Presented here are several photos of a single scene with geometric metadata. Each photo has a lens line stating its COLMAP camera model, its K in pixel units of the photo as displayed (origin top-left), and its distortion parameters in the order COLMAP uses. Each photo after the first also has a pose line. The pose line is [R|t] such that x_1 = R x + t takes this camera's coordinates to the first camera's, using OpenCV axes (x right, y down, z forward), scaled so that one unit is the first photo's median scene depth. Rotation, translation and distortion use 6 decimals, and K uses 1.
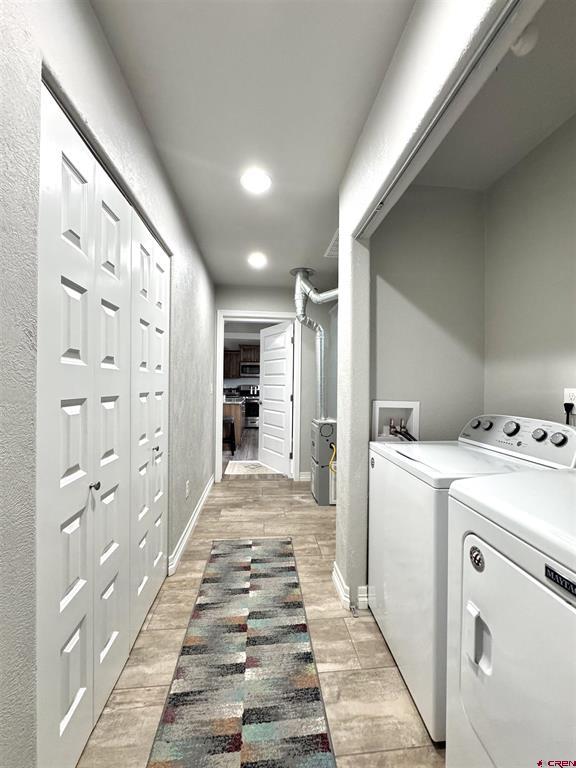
lens RADIAL K [[313.0, 0, 288.0], [0, 313.0, 384.0], [0, 0, 1]] dist [-0.000593, 0.000002]
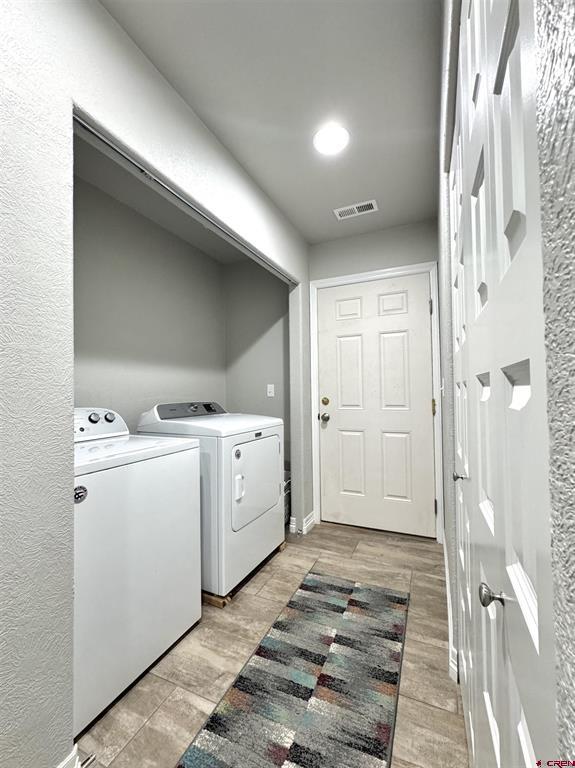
lens RADIAL K [[313.0, 0, 287.5], [0, 313.0, 384.0], [0, 0, 1]] dist [-0.000593, 0.000002]
pose [[-0.864074, 0.018432, 0.503026, -0.573119], [0.009744, 0.999755, -0.019896, 0.053398], [-0.503270, -0.012290, -0.864042, 1.811188]]
